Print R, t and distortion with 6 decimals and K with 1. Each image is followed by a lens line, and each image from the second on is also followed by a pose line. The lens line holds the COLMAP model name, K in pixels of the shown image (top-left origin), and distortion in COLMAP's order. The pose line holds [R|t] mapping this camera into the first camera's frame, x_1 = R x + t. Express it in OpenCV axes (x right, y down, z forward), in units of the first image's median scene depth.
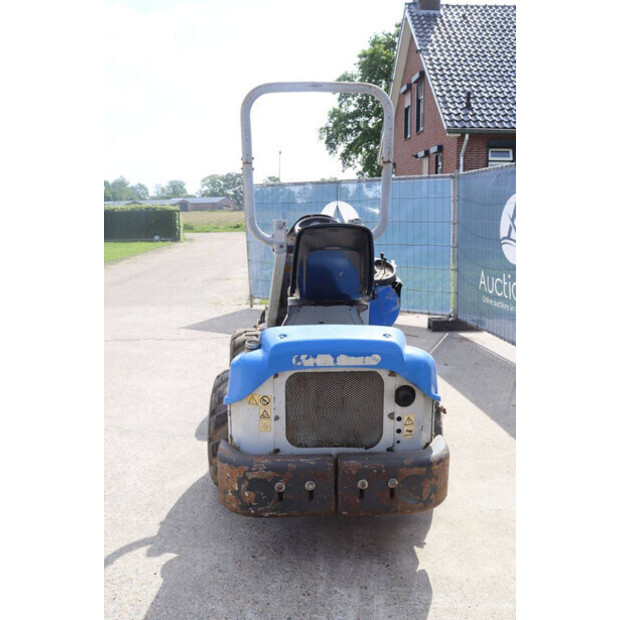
lens RADIAL K [[606.4, 0, 310.6], [0, 606.4, 326.5], [0, 0, 1]] dist [-0.017520, 0.000000]
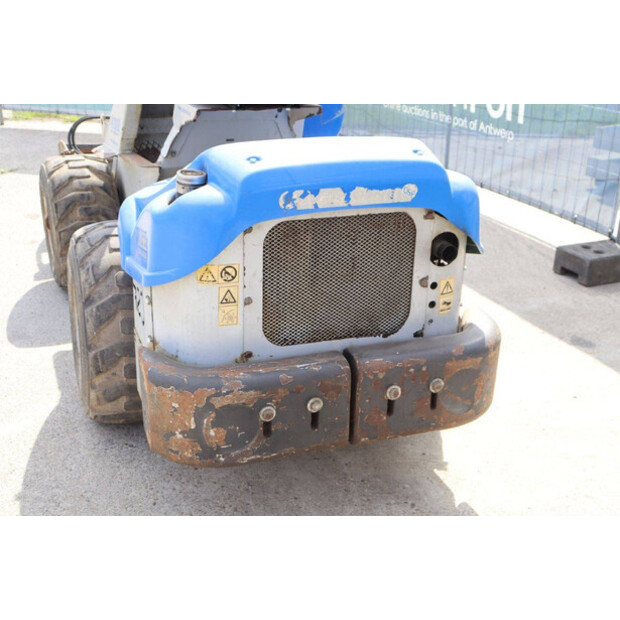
lens RADIAL K [[813.0, 0, 311.5], [0, 813.0, 310.0], [0, 0, 1]] dist [0.099715, 0.000000]
pose [[0.948594, -0.092135, 0.302788, -0.241368], [0.034705, 0.981201, 0.189842, 0.011211], [-0.314587, -0.169574, 0.933959, 0.243620]]
